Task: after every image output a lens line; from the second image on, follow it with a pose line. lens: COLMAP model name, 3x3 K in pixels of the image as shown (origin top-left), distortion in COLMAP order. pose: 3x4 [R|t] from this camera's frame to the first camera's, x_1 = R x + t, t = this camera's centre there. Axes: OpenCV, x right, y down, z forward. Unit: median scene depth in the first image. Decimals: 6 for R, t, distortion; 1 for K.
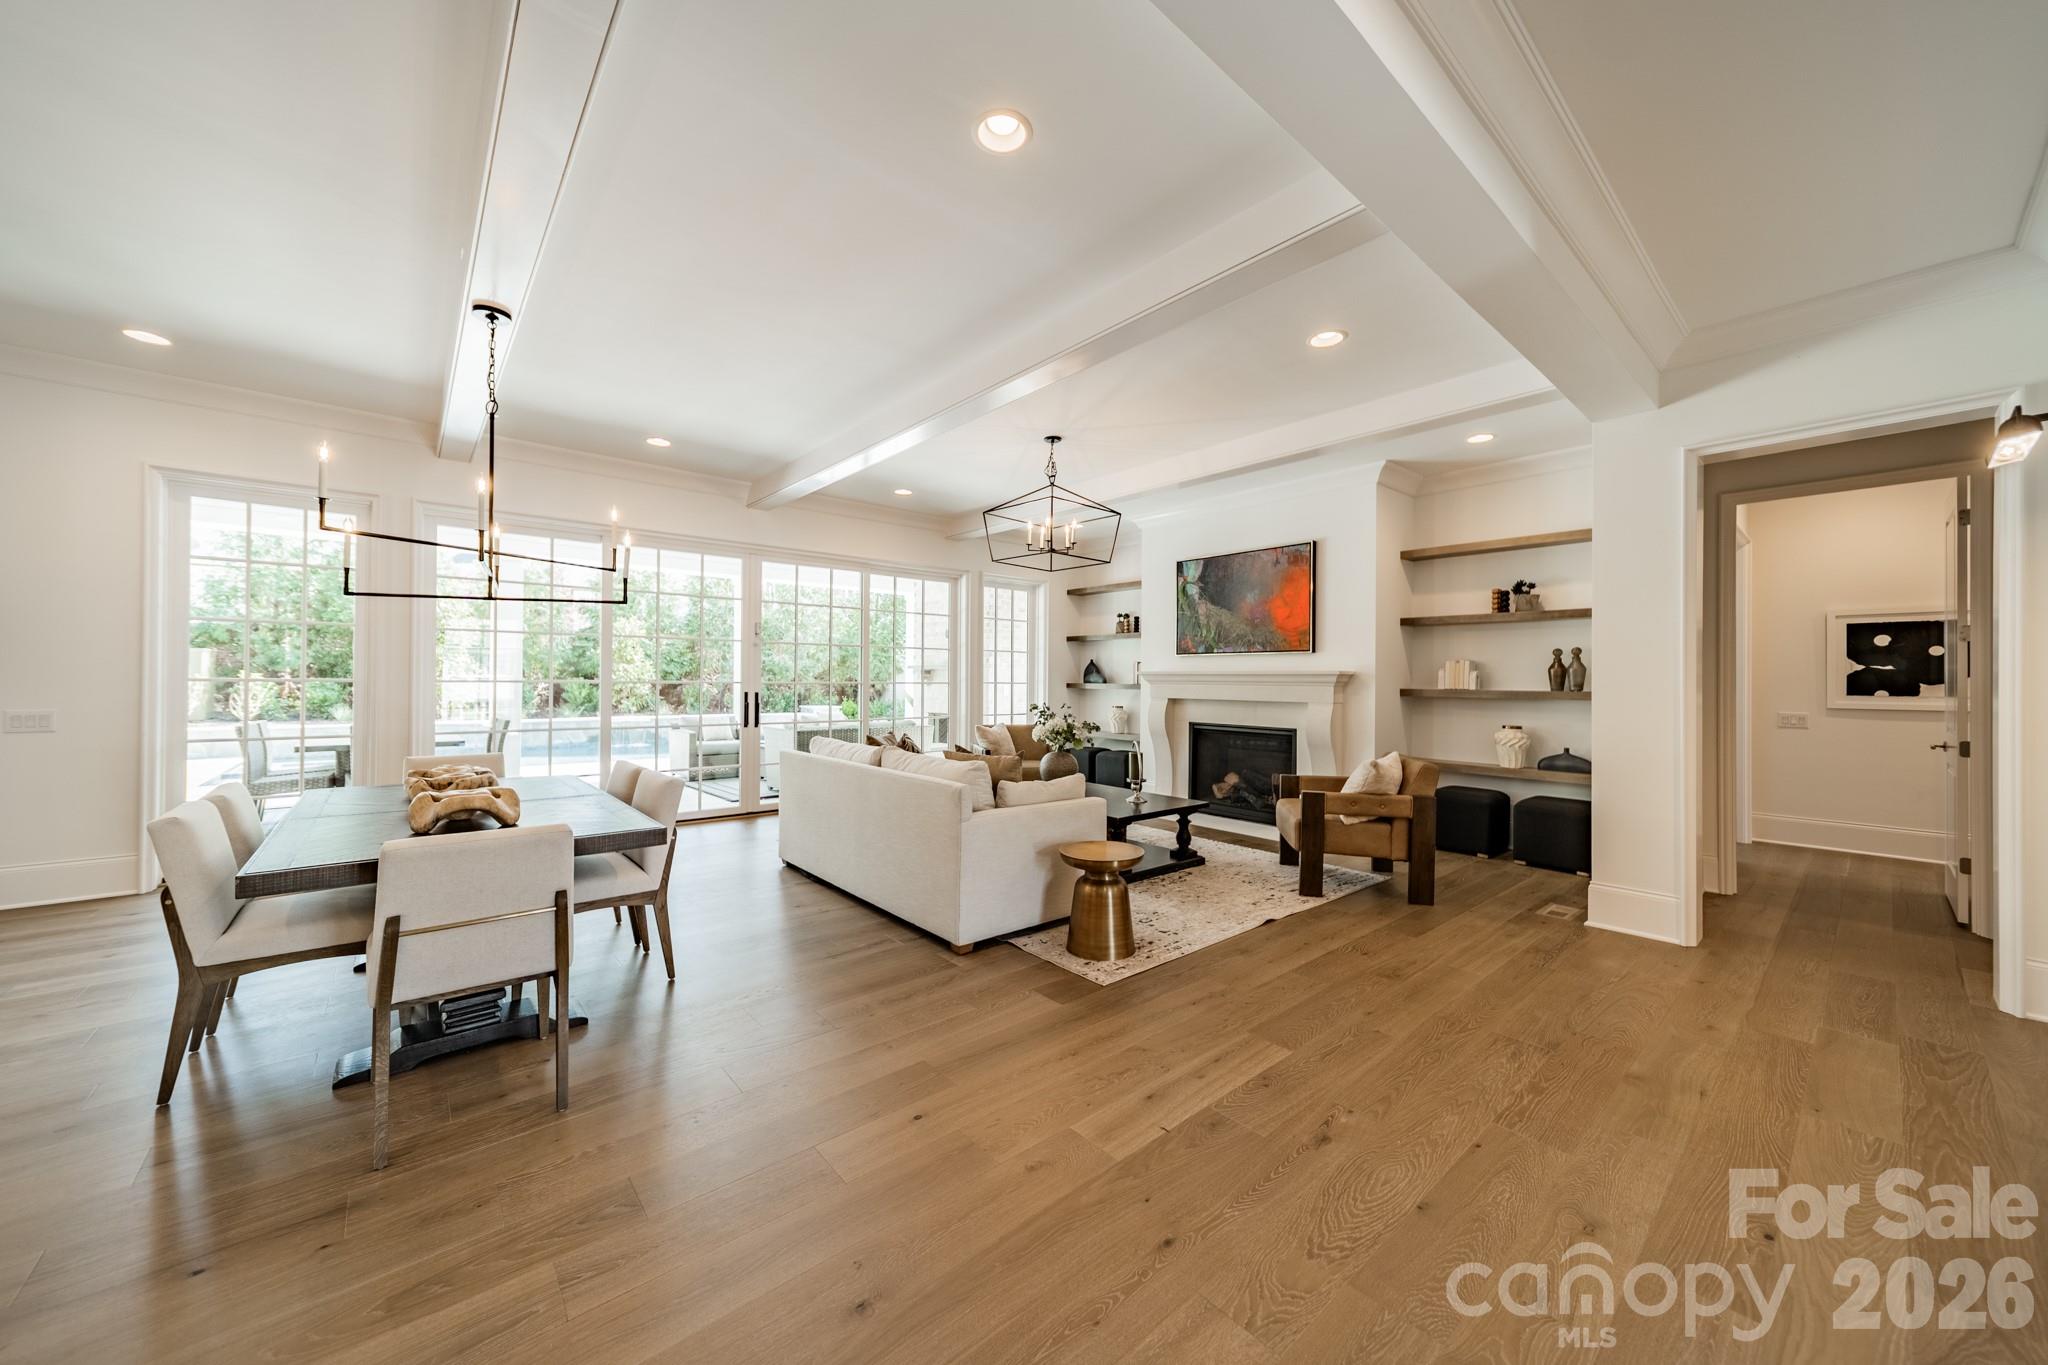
lens RADIAL K [[726.7, 0, 1029.8], [0, 726.7, 674.0], [0, 0, 1]] dist [0.006370, -0.000177]
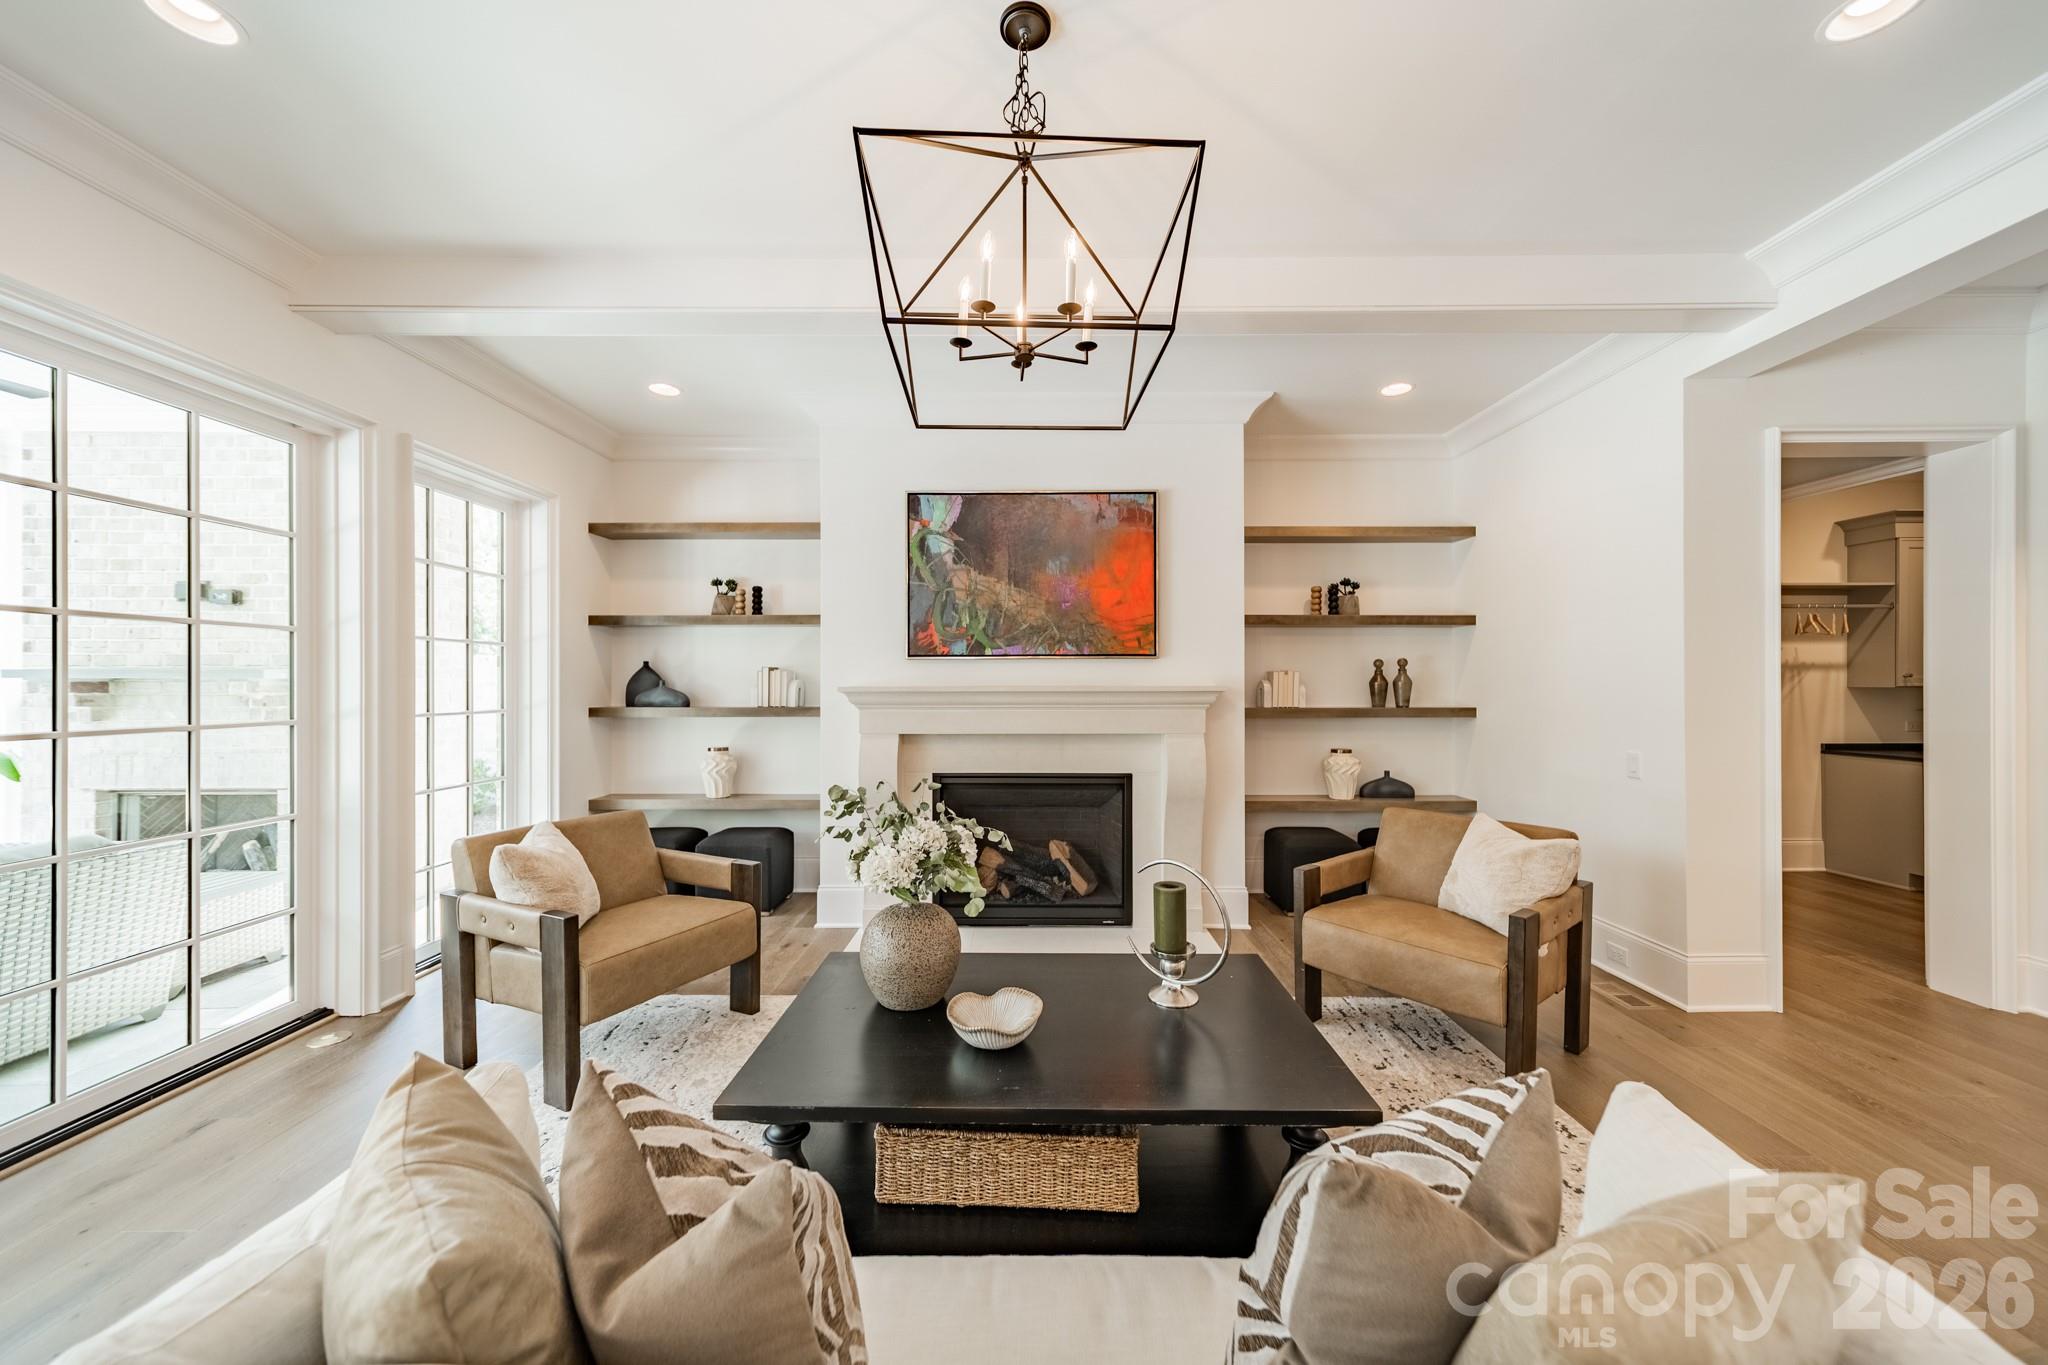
lens RADIAL K [[726.7, 0, 1031.3], [0, 726.7, 688.0], [0, 0, 1]] dist [0.006370, -0.000177]
pose [[0.659959, -0.012501, 0.751198, -0.167359], [0.001203, 0.999878, 0.015583, -0.011165], [-0.751301, -0.009381, 0.659893, 0.570064]]
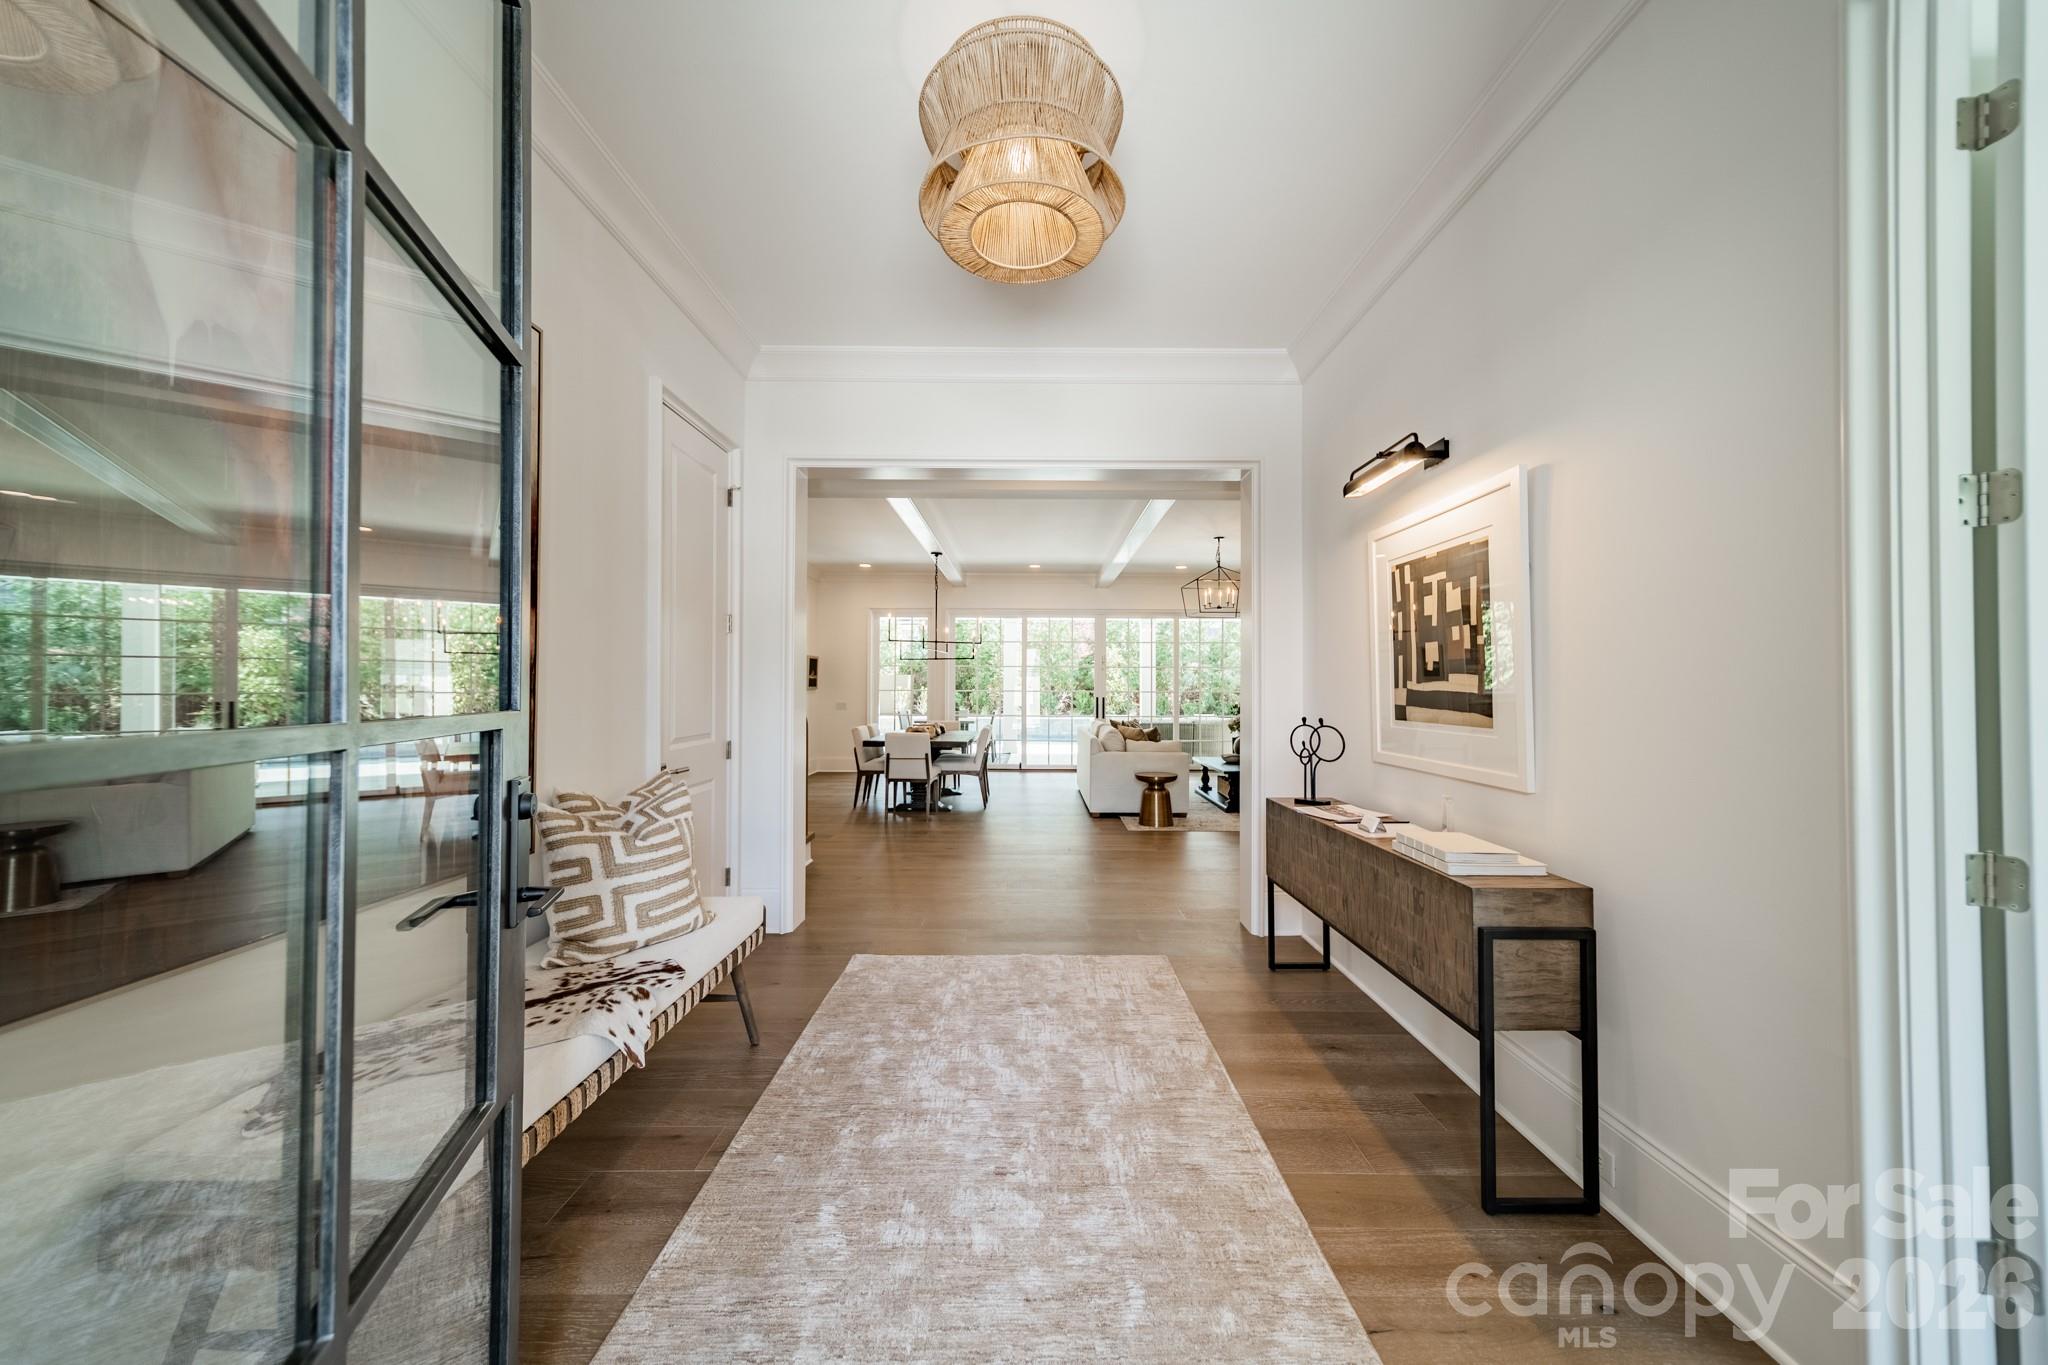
lens RADIAL K [[726.7, 0, 1029.0], [0, 726.7, 680.0], [0, 0, 1]] dist [0.006370, -0.000177]
pose [[0.758459, -0.014406, -0.651562, 0.584042], [0.007843, 0.999885, -0.012978, 0.006851], [0.651674, 0.004733, 0.758485, -0.369879]]
